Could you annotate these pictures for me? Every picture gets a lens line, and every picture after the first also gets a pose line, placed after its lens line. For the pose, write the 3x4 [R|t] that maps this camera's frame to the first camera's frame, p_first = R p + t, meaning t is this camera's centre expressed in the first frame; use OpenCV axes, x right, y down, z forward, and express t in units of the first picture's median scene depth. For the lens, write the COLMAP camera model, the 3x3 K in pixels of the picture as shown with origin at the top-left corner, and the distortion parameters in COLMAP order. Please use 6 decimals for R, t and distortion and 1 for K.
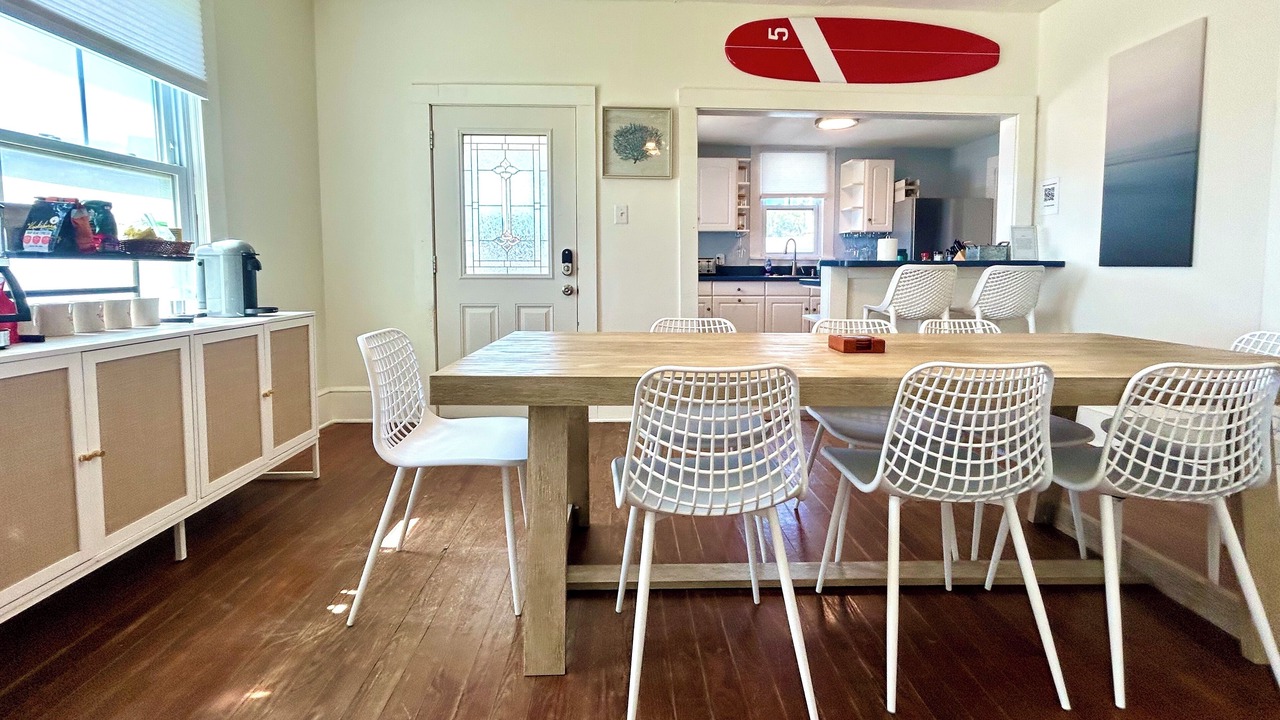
lens RADIAL K [[536.4, 0, 653.6], [0, 536.4, 305.5], [0, 0, 1]] dist [-0.002332, 0.000106]
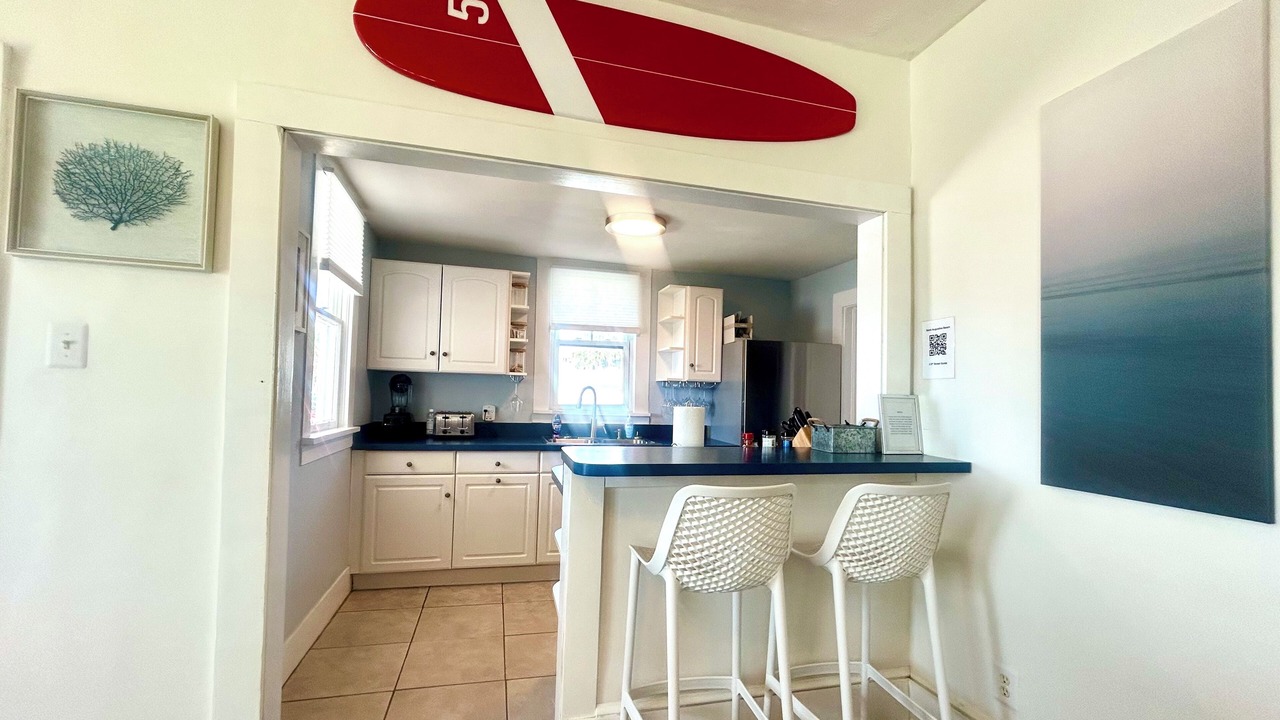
lens RADIAL K [[516.4, 0, 642.0], [0, 516.4, 380.4], [0, 0, 1]] dist [0.000312, 0.000085]
pose [[0.976738, 0.031728, 0.212075, 0.277783], [-0.010431, 0.994852, -0.100796, -0.099687], [-0.214181, 0.096239, 0.972041, 0.481292]]
